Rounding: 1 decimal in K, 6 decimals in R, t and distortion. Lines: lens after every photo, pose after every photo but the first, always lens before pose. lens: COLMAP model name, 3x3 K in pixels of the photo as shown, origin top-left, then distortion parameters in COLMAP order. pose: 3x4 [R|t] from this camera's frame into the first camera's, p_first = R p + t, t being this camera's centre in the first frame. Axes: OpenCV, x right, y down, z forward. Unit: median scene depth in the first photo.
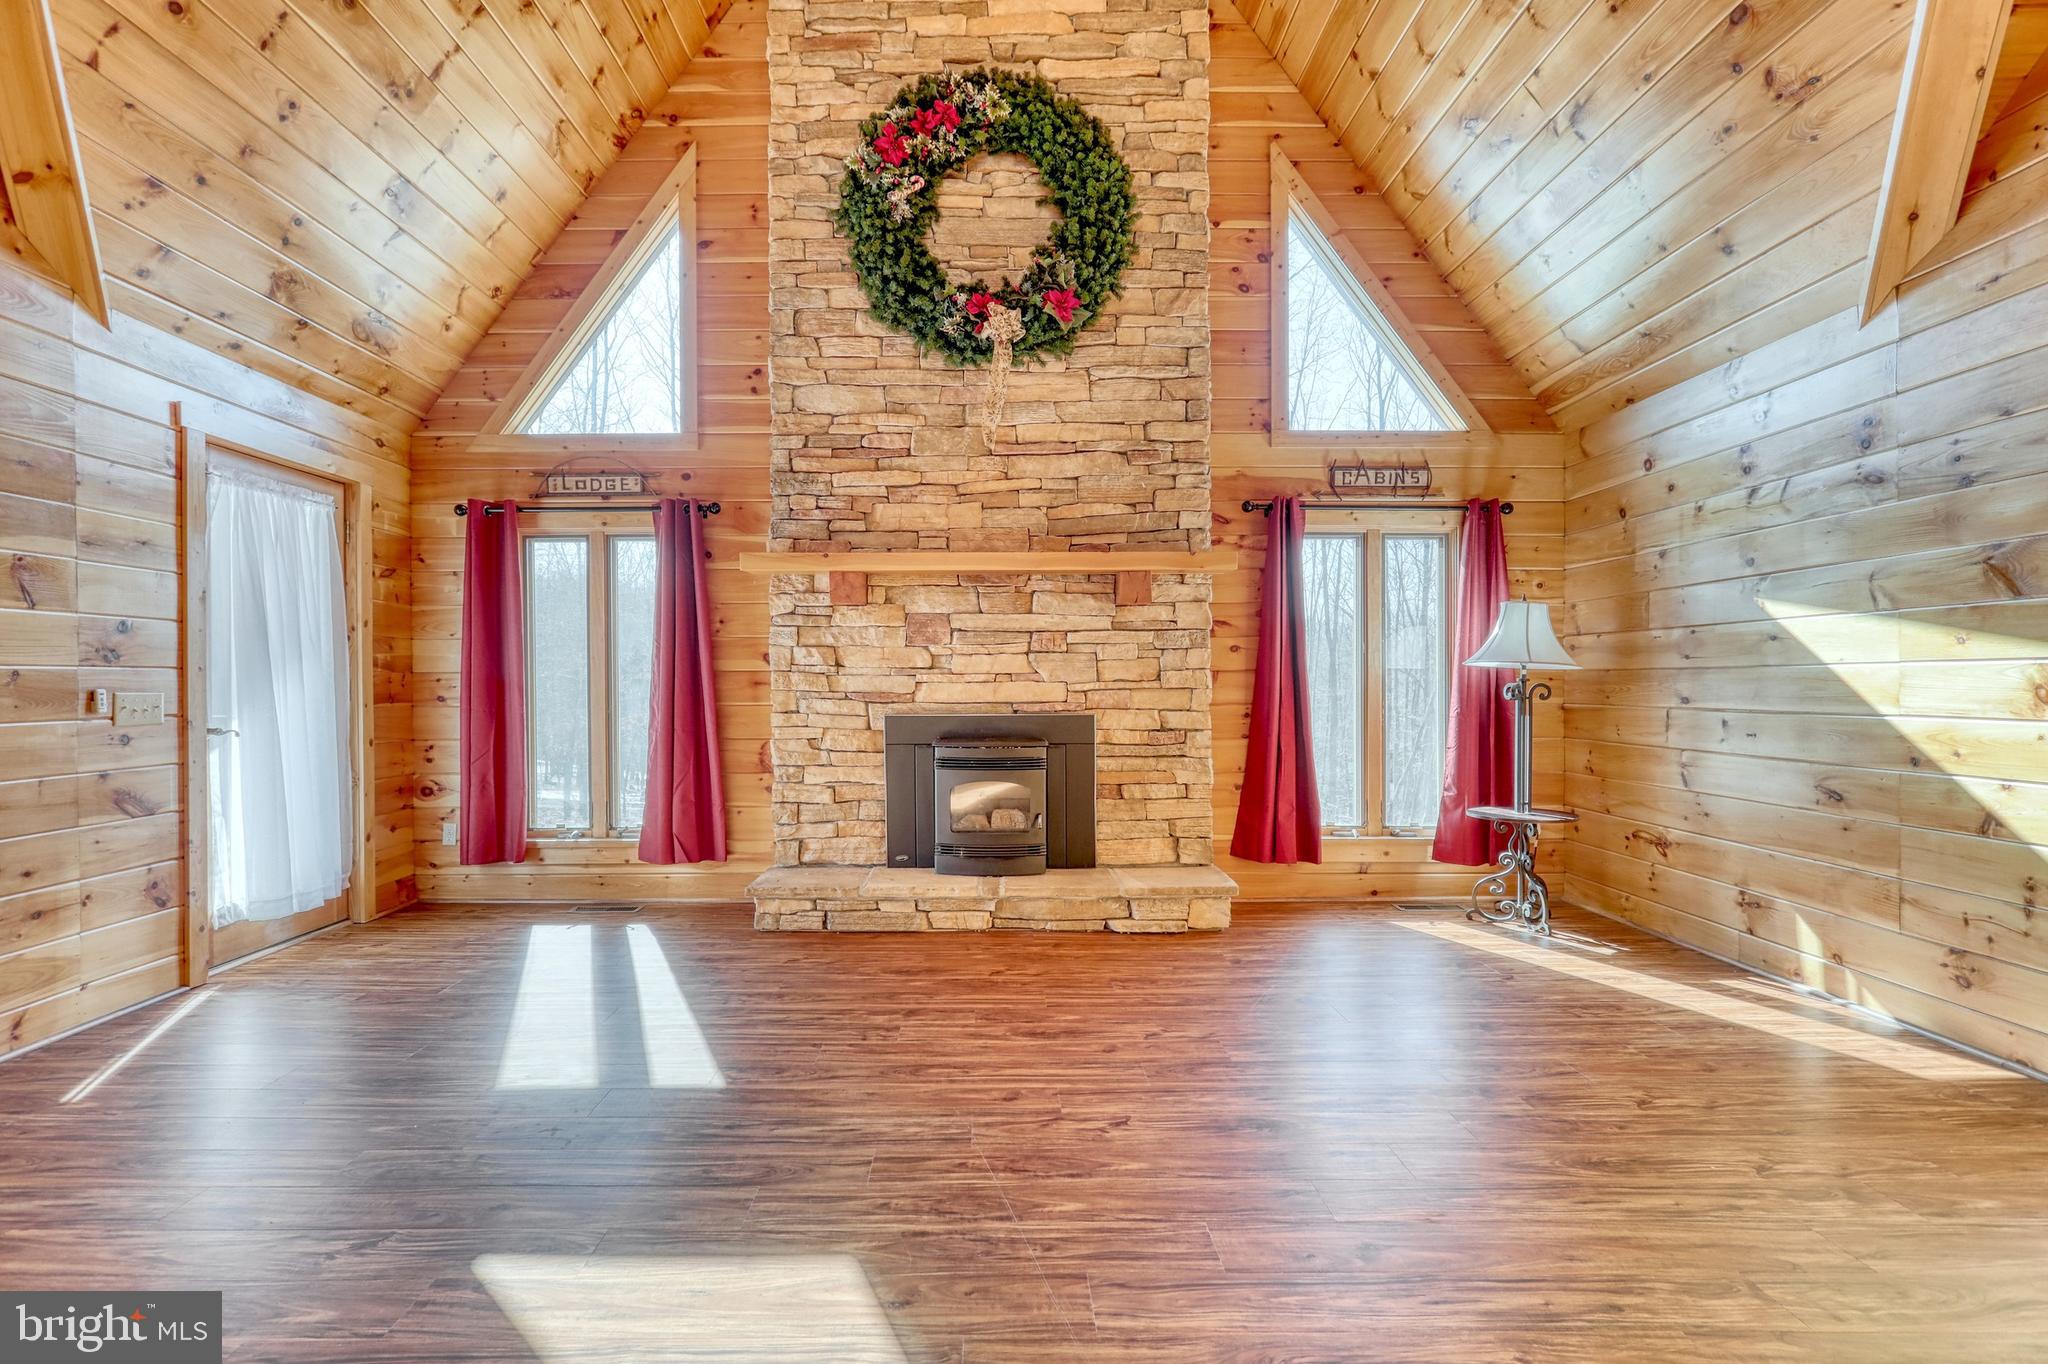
lens RADIAL K [[1011.3, 0, 1024.0], [0, 1011.3, 682.0], [0, 0, 1]] dist [0.000993, 0.000465]
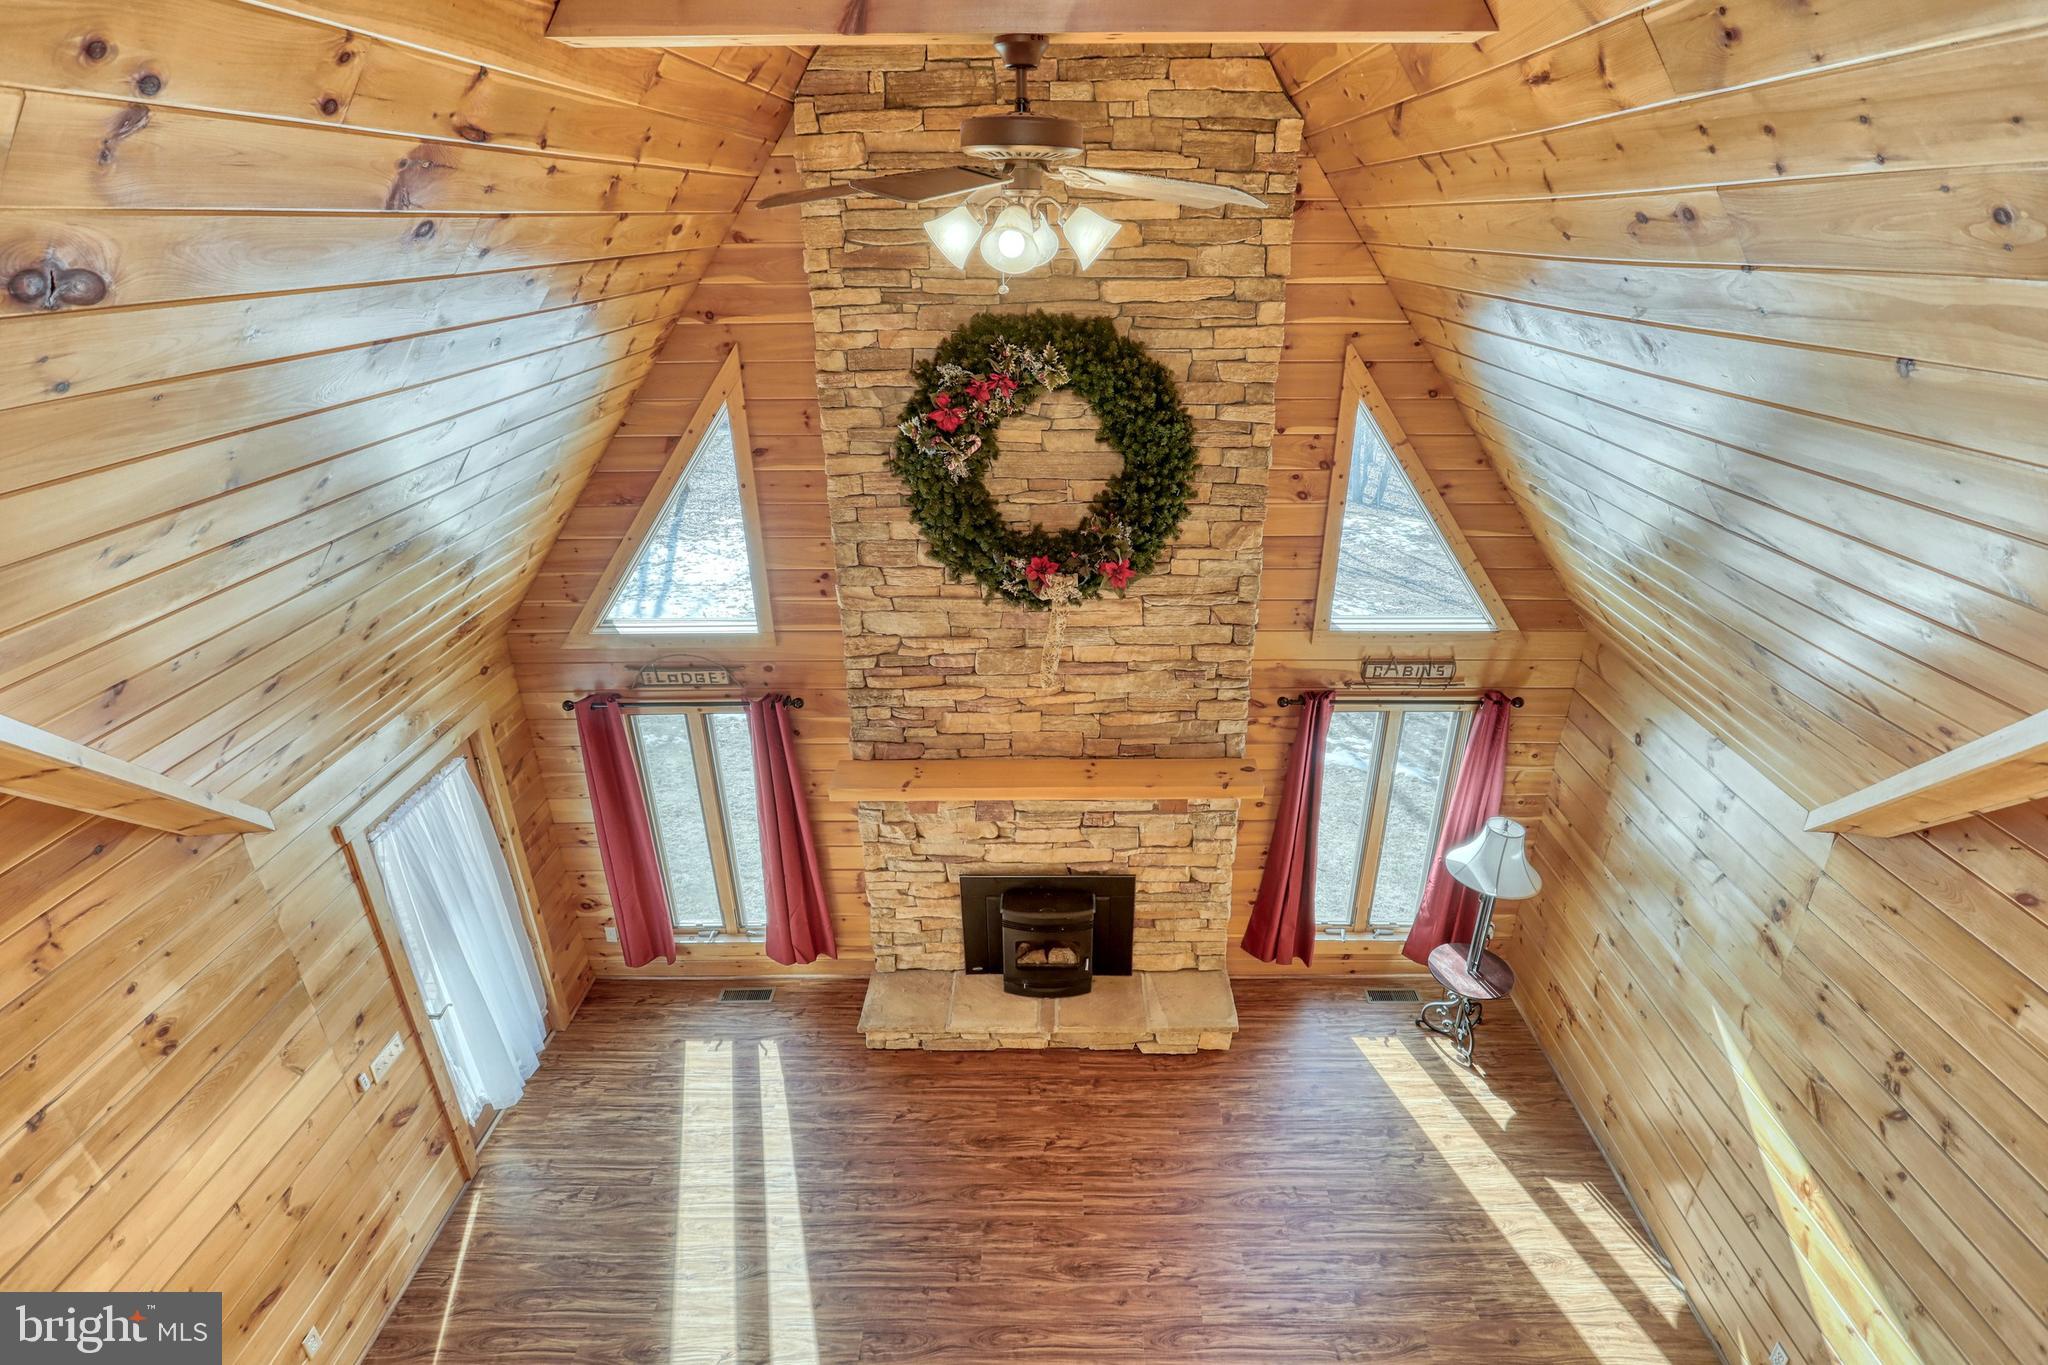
lens RADIAL K [[976.2, 0, 1096.4], [0, 976.2, 671.3], [0, 0, 1]] dist [-0.001315, 0.000484]
pose [[0.999751, 0.020651, 0.008426, 0.009050], [-0.022285, 0.909406, 0.415312, -0.661416], [0.000914, -0.415396, 0.909640, 0.048664]]
